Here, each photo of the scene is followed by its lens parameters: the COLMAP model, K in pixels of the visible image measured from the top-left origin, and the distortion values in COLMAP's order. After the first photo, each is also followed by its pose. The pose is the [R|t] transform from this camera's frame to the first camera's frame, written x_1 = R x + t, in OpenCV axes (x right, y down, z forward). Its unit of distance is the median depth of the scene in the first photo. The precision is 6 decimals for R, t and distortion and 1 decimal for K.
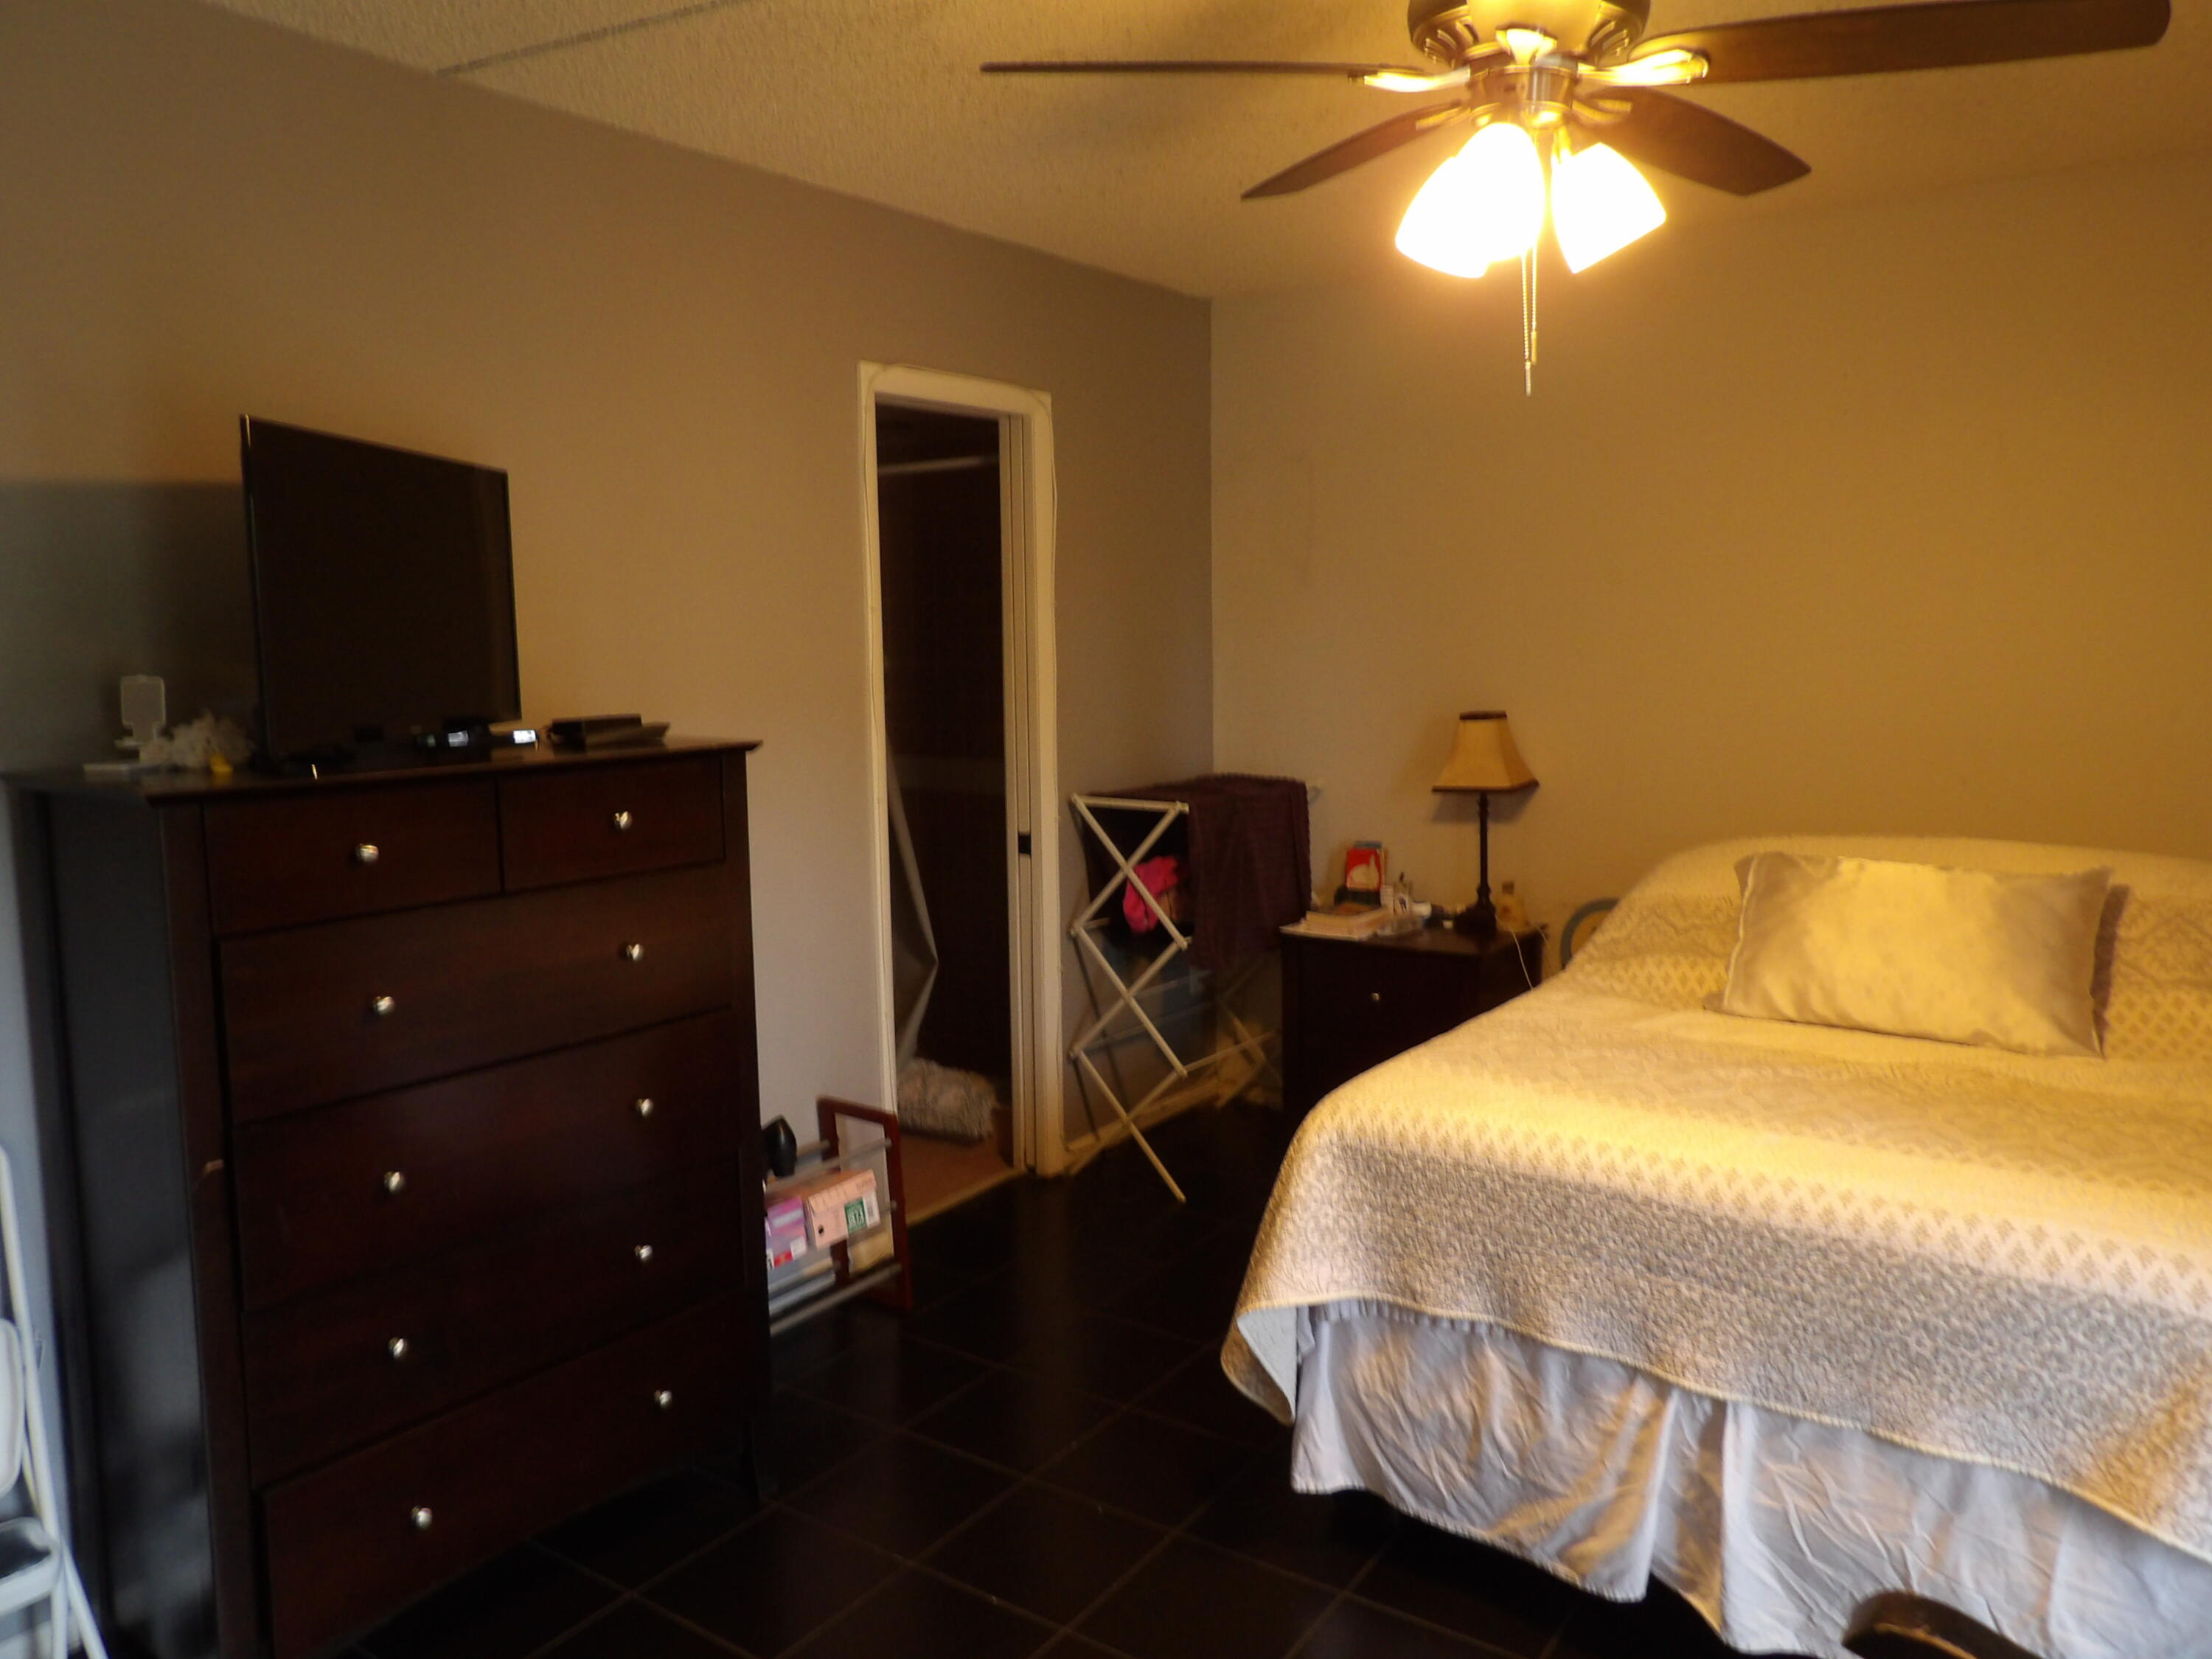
lens RADIAL K [[1587.2, 0, 1104.8], [0, 1587.2, 829.0], [0, 0, 1]] dist [-0.026301, 0.031921]
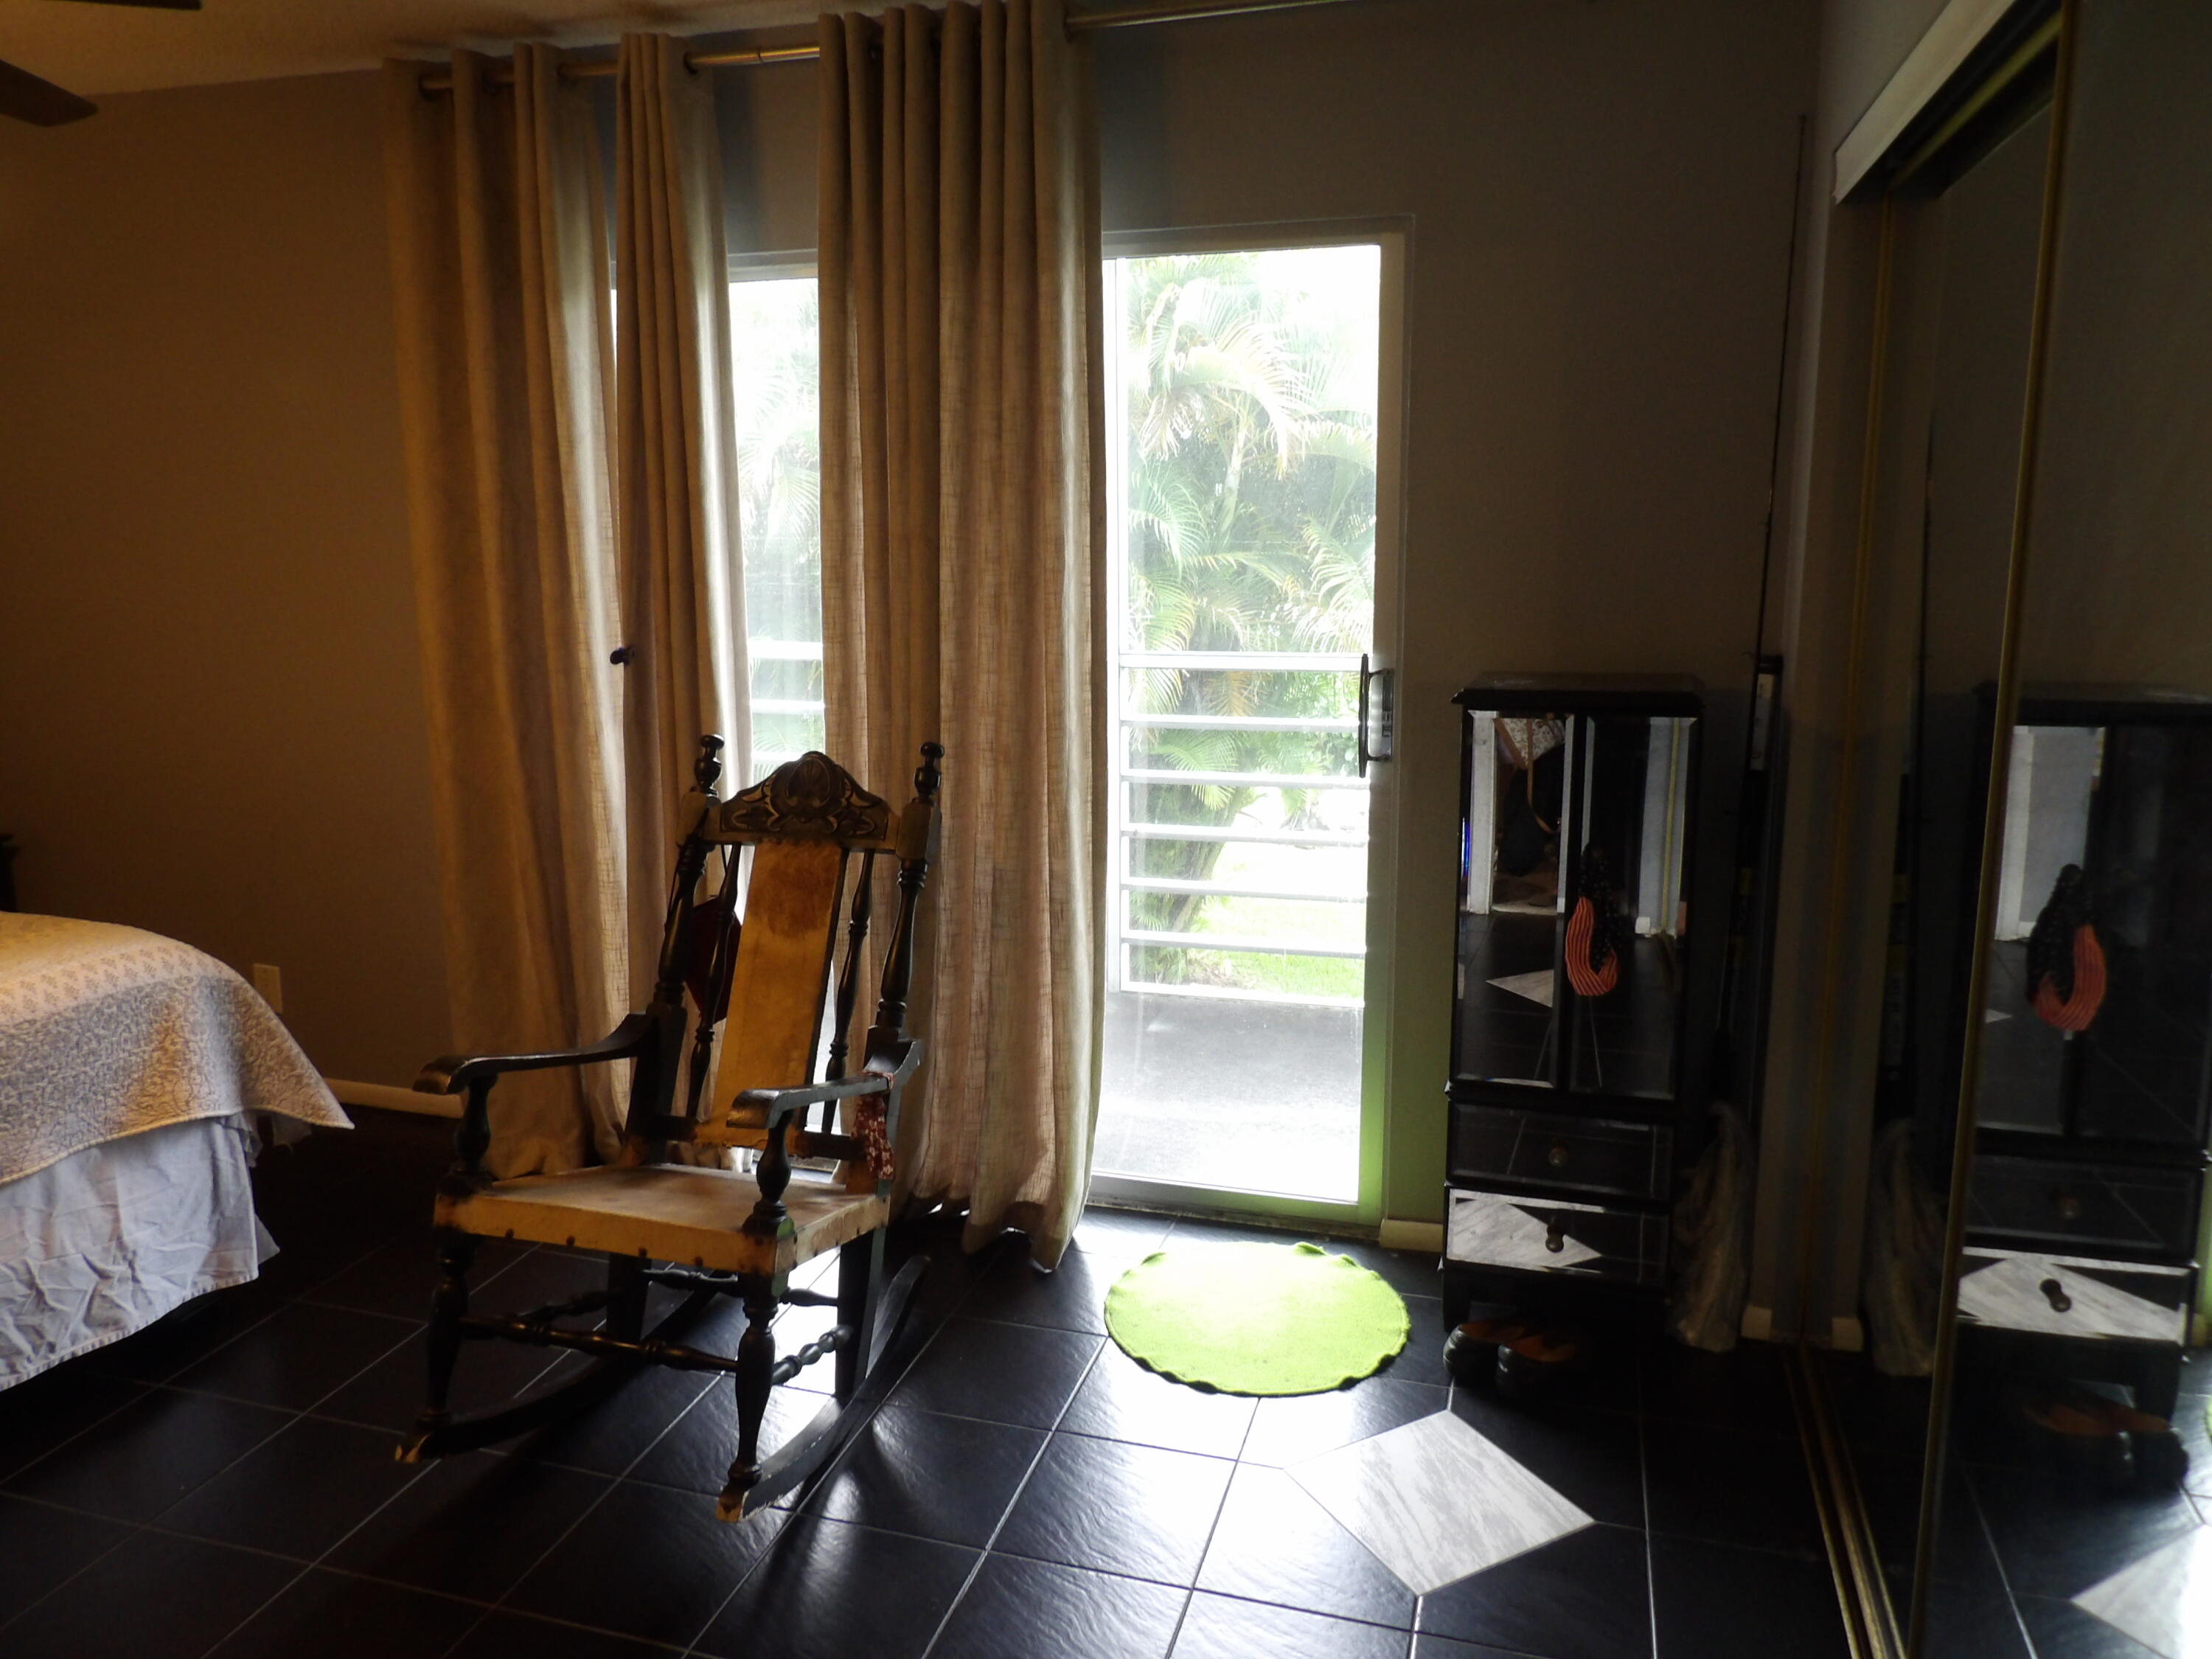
lens RADIAL K [[1587.2, 0, 1096.1], [0, 1587.2, 829.1], [0, 0, 1]] dist [-0.026301, 0.031921]
pose [[-0.342126, -0.164017, 0.925229, -0.959634], [0.118366, 0.969283, 0.215595, -0.055317], [-0.932169, 0.183276, -0.312203, 0.562348]]
